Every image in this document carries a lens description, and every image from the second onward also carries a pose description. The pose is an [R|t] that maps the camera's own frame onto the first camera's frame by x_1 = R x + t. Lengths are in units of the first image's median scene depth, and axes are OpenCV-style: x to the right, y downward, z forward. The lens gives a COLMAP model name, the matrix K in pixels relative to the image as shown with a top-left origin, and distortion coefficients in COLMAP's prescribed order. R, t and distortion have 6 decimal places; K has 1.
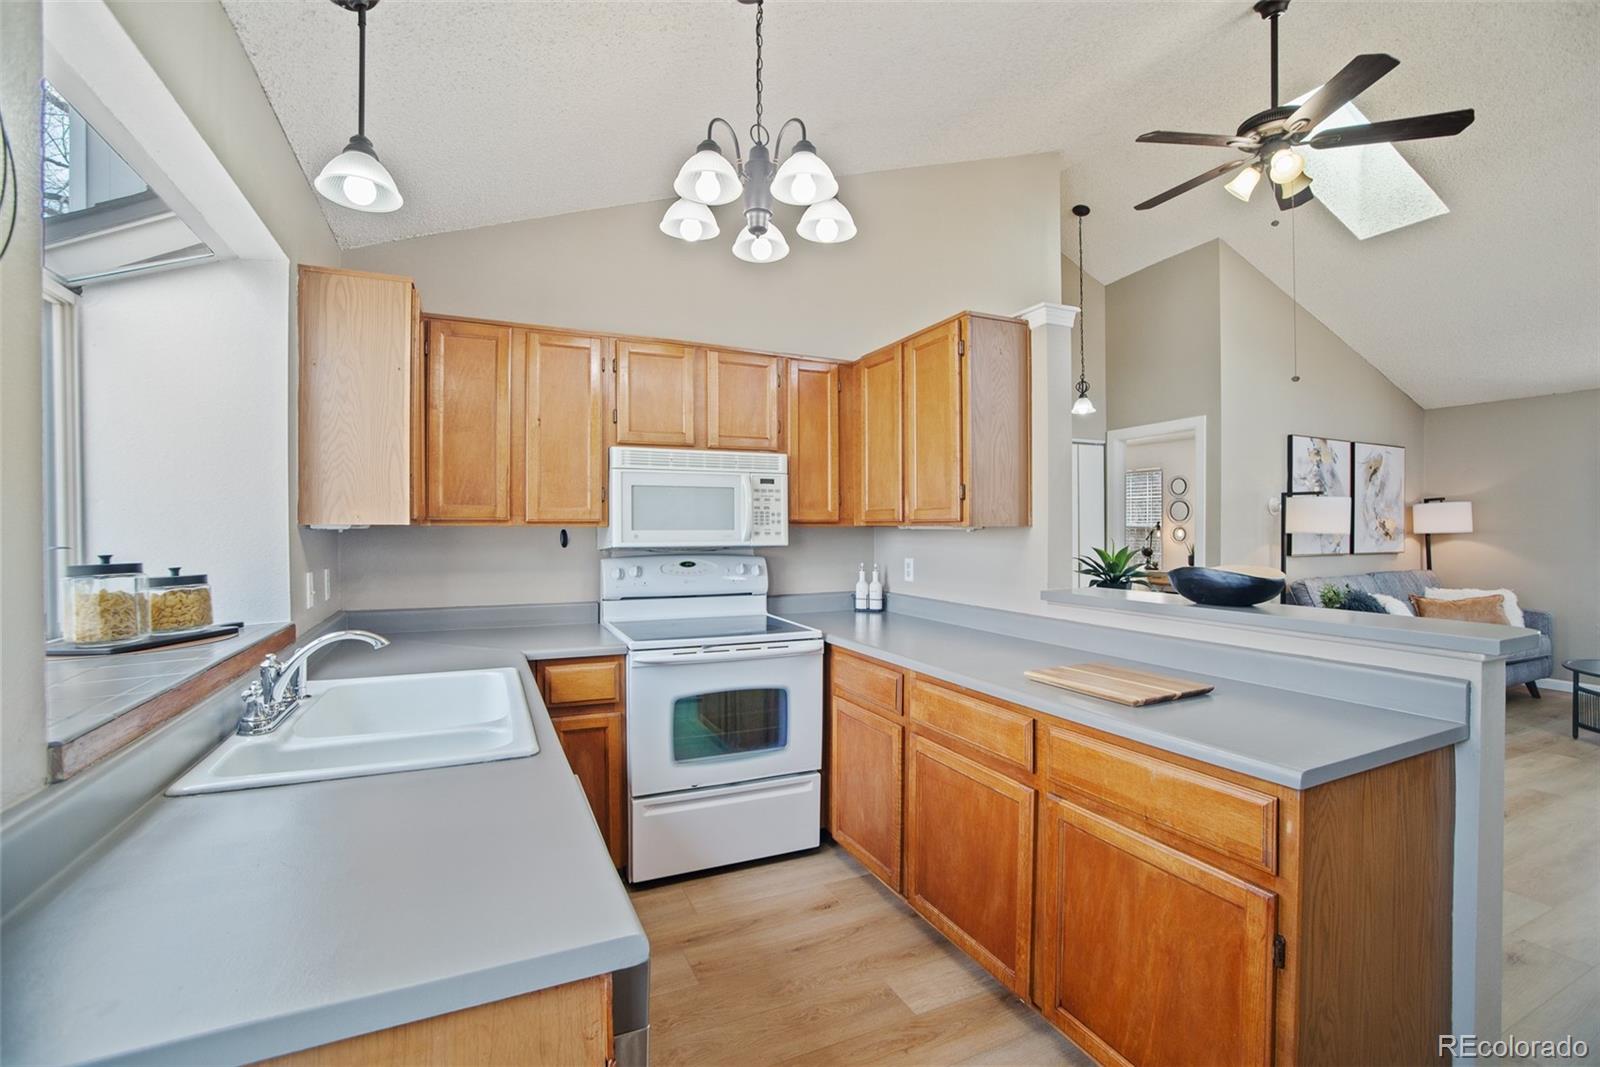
lens RADIAL K [[697.0, 0, 794.0], [0, 697.0, 531.9], [0, 0, 1]] dist [-0.066964, 0.025021]
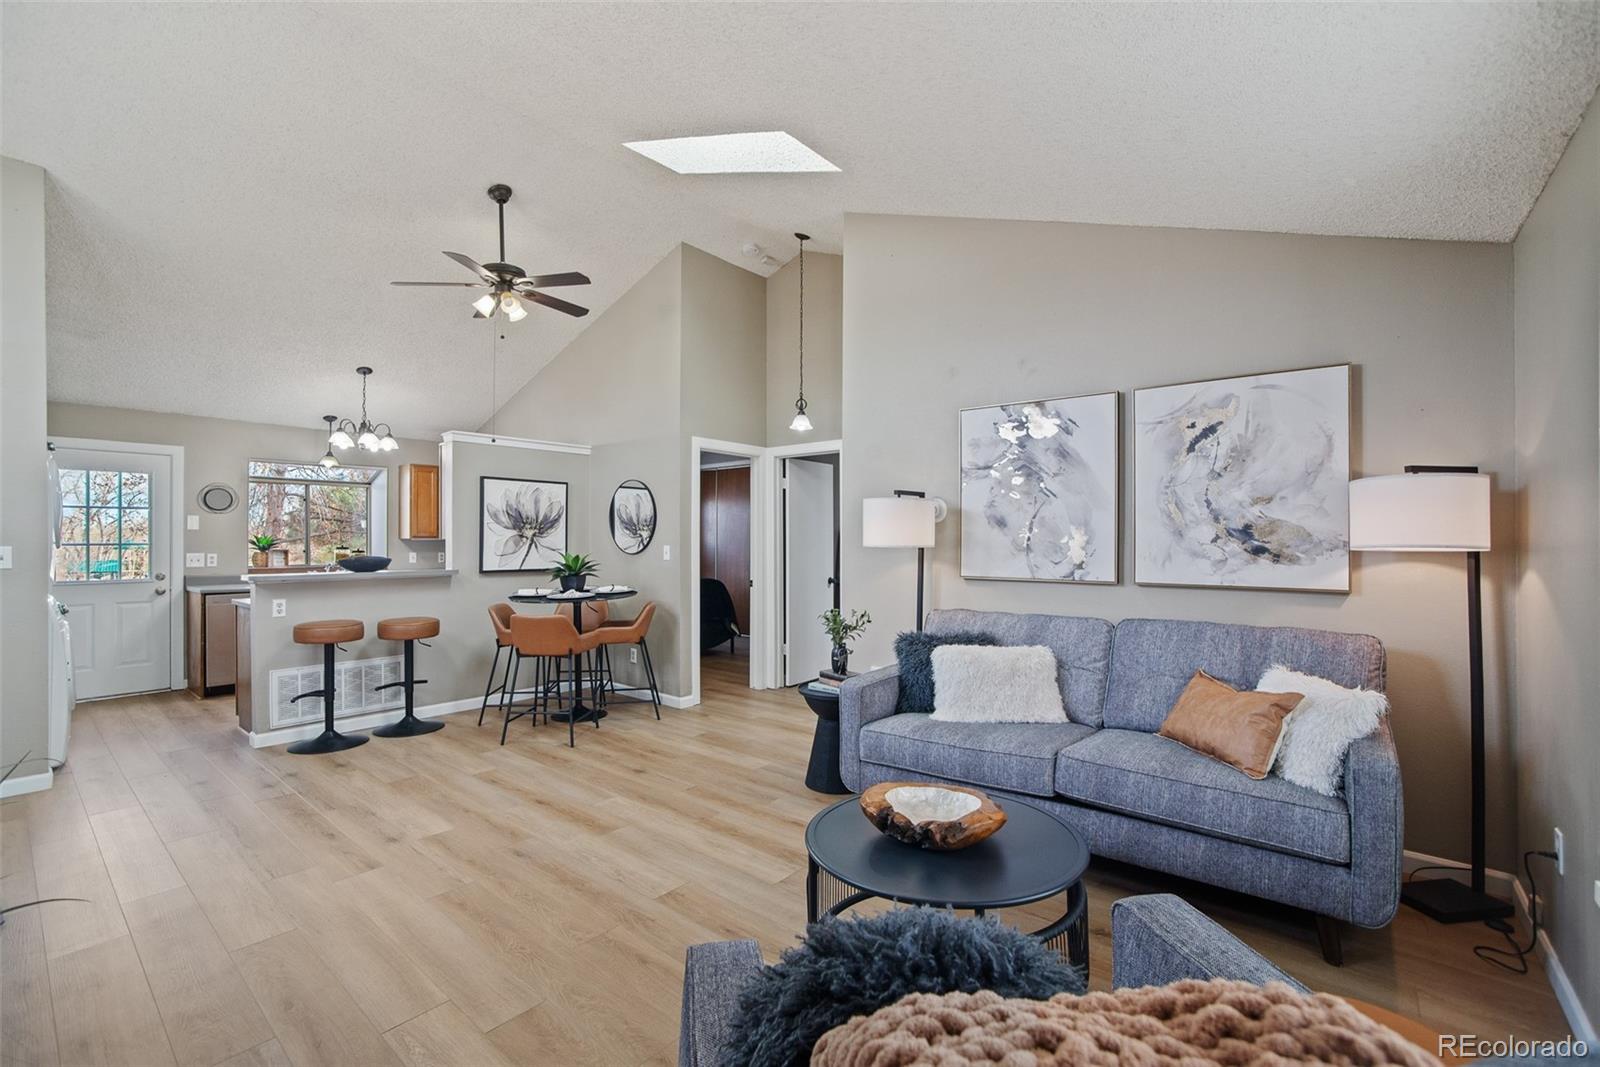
lens RADIAL K [[693.8, 0, 796.3], [0, 693.8, 536.3], [0, 0, 1]] dist [-0.063201, 0.029781]
pose [[0.429357, -0.004361, -0.903124, 2.282385], [-0.004672, 0.999964, -0.007050, -0.004396], [0.903123, 0.007246, 0.429322, 0.902811]]
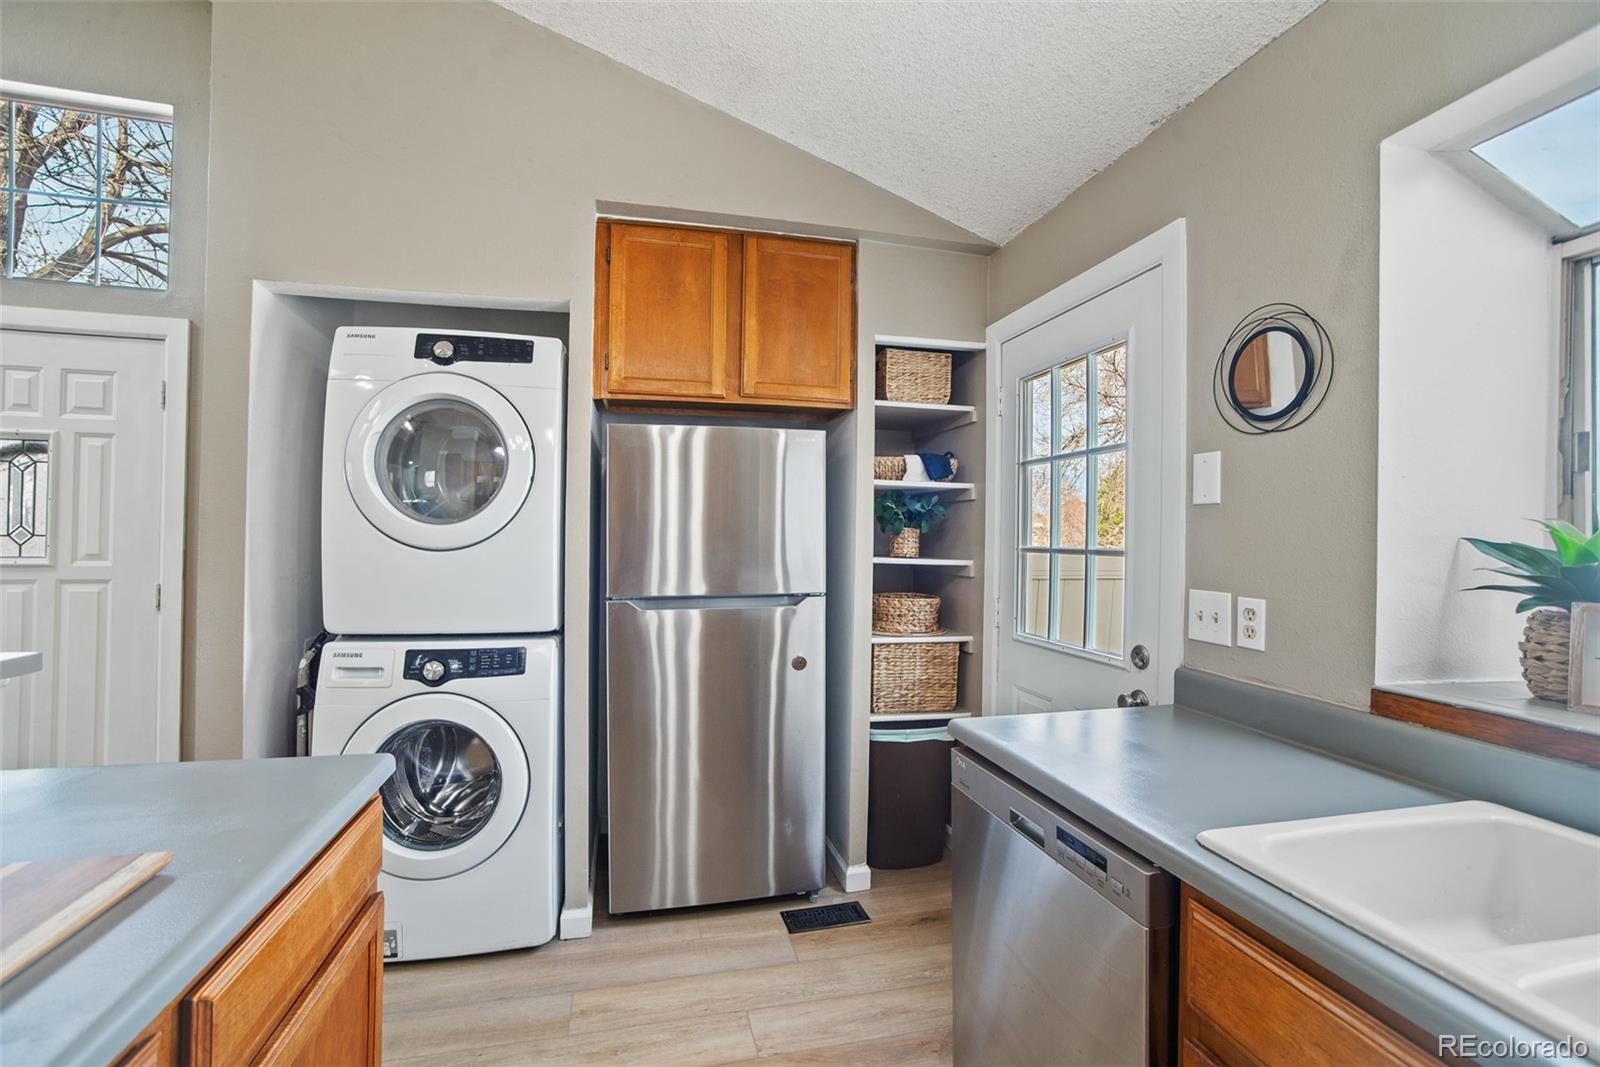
lens RADIAL K [[697.0, 0, 794.0], [0, 697.0, 531.9], [0, 0, 1]] dist [-0.066964, 0.025021]
pose [[-0.981616, -0.012118, 0.190481, -0.034432], [-0.012485, 0.999922, -0.000729, -0.002909], [-0.190458, -0.003093, -0.981691, 0.751484]]
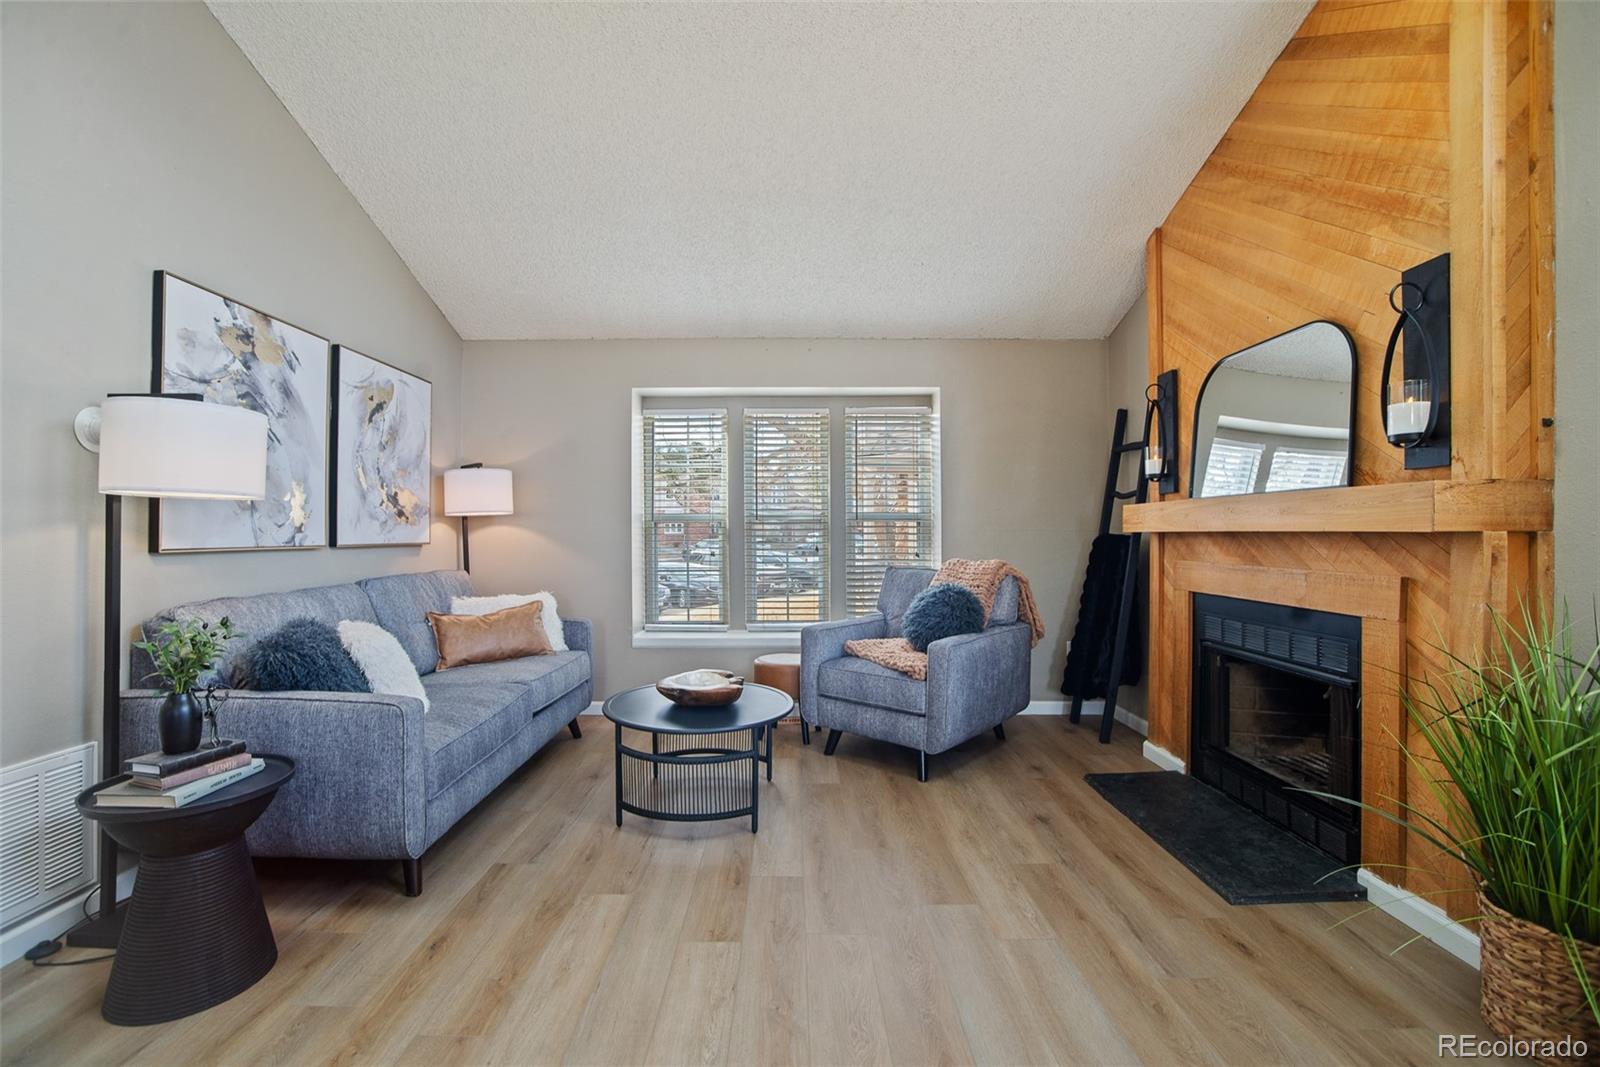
lens RADIAL K [[697.0, 0, 794.0], [0, 697.0, 531.9], [0, 0, 1]] dist [-0.066964, 0.025021]
pose [[0.421723, 0.000630, 0.906724, 0.895223], [0.003723, 0.999990, -0.002427, 0.043149], [-0.906717, 0.004400, 0.421717, 0.784085]]
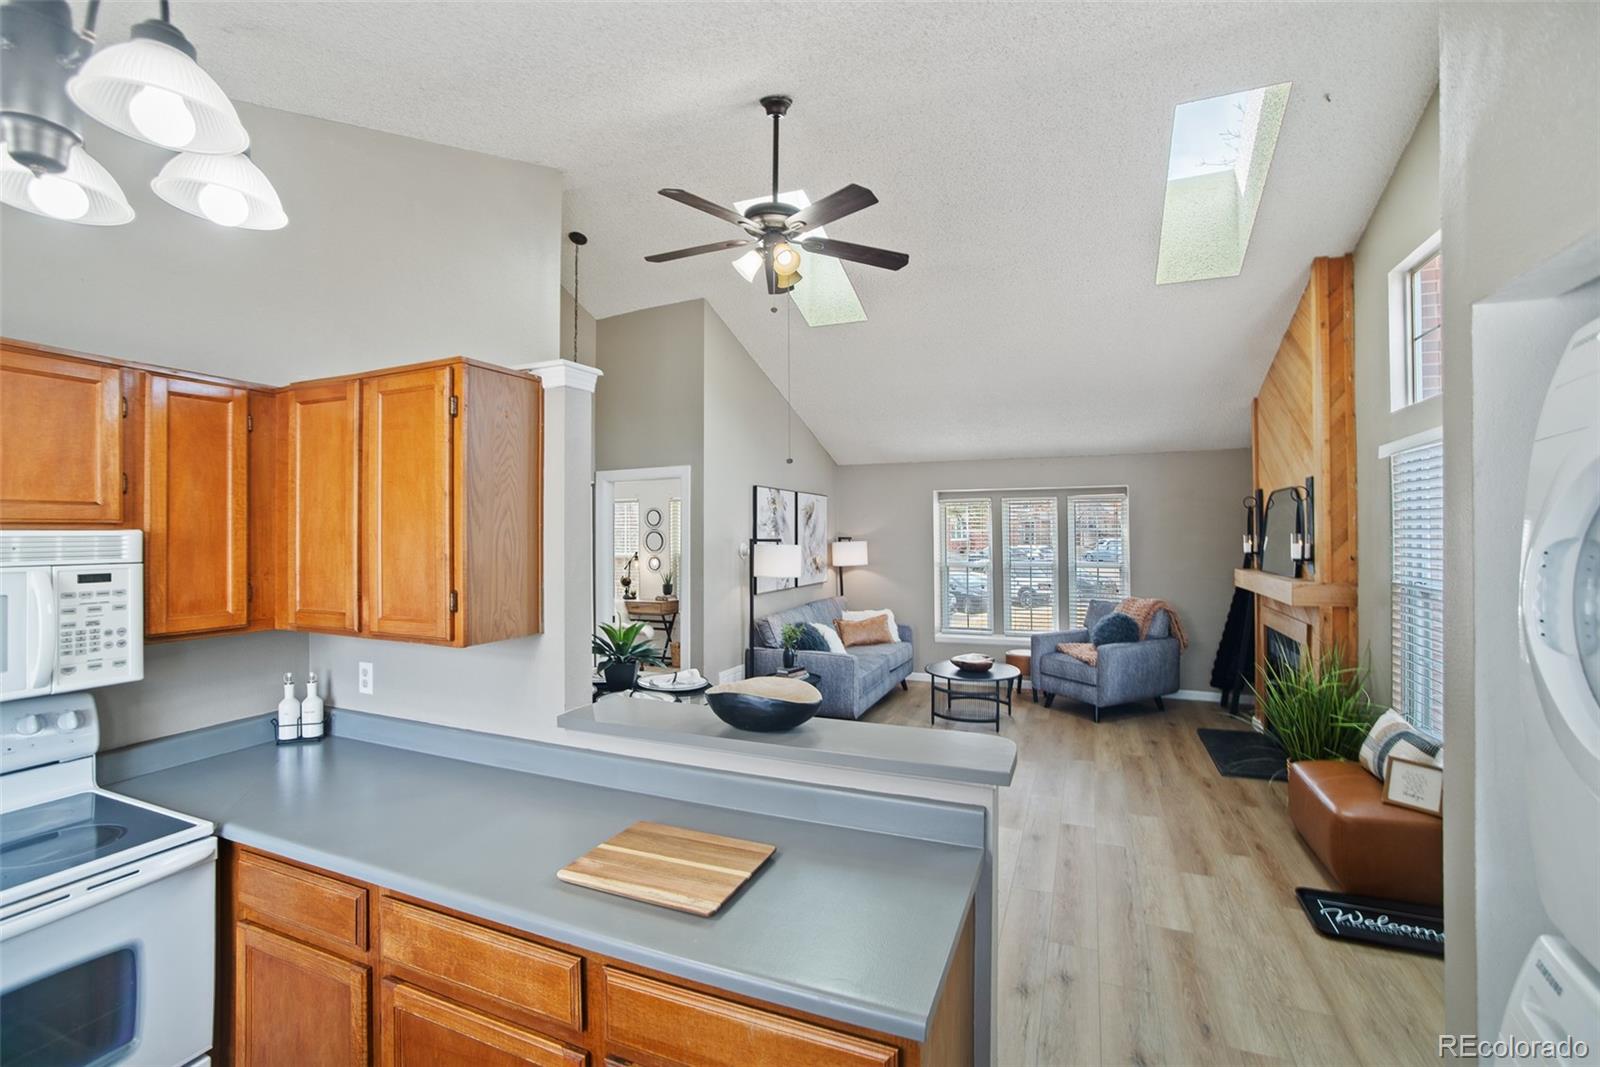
lens RADIAL K [[701.8, 0, 798.6], [0, 701.8, 525.2], [0, 0, 1]] dist [-0.054668, 0.023483]
pose [[0.738501, 0.005485, 0.674230, 0.013321], [0.007390, 0.999841, -0.016229, -0.102504], [-0.674212, 0.016968, 0.738343, 0.171675]]
